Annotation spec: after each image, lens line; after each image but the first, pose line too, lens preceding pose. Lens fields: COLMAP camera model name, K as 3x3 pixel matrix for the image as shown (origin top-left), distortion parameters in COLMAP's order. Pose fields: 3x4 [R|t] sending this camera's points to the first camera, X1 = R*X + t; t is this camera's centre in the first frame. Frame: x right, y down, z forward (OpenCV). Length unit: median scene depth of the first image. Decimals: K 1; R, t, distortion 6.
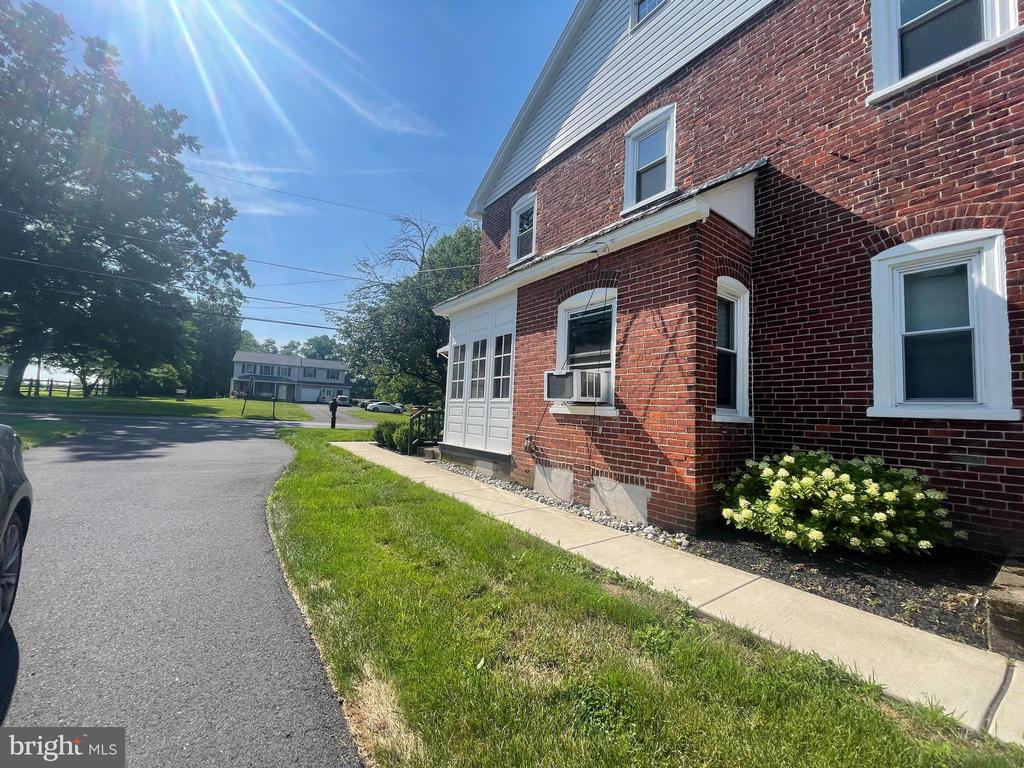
lens RADIAL K [[413.2, 0, 515.2], [0, 413.2, 382.3], [0, 0, 1]] dist [0.000408, -0.000329]
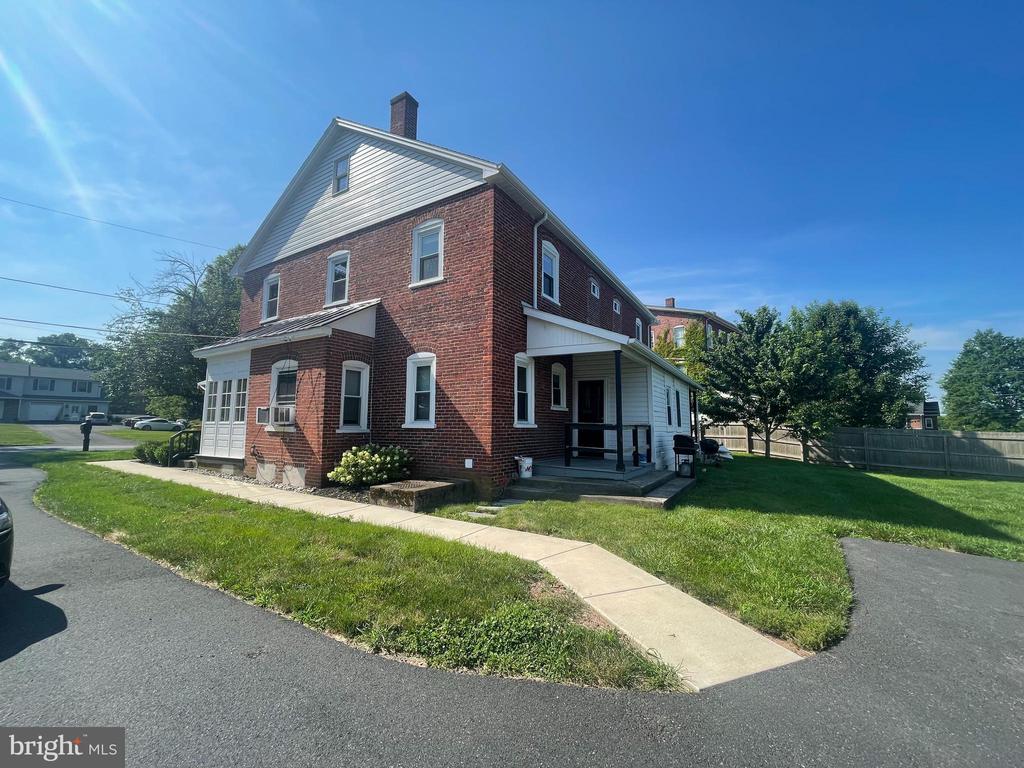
lens RADIAL K [[413.2, 0, 510.4], [0, 413.2, 385.0], [0, 0, 1]] dist [0.000408, -0.000329]
pose [[0.924858, 0.000844, 0.380312, 0.308682], [0.004568, 0.999901, -0.013326, -0.070119], [-0.380285, 0.014062, 0.924762, -0.770408]]
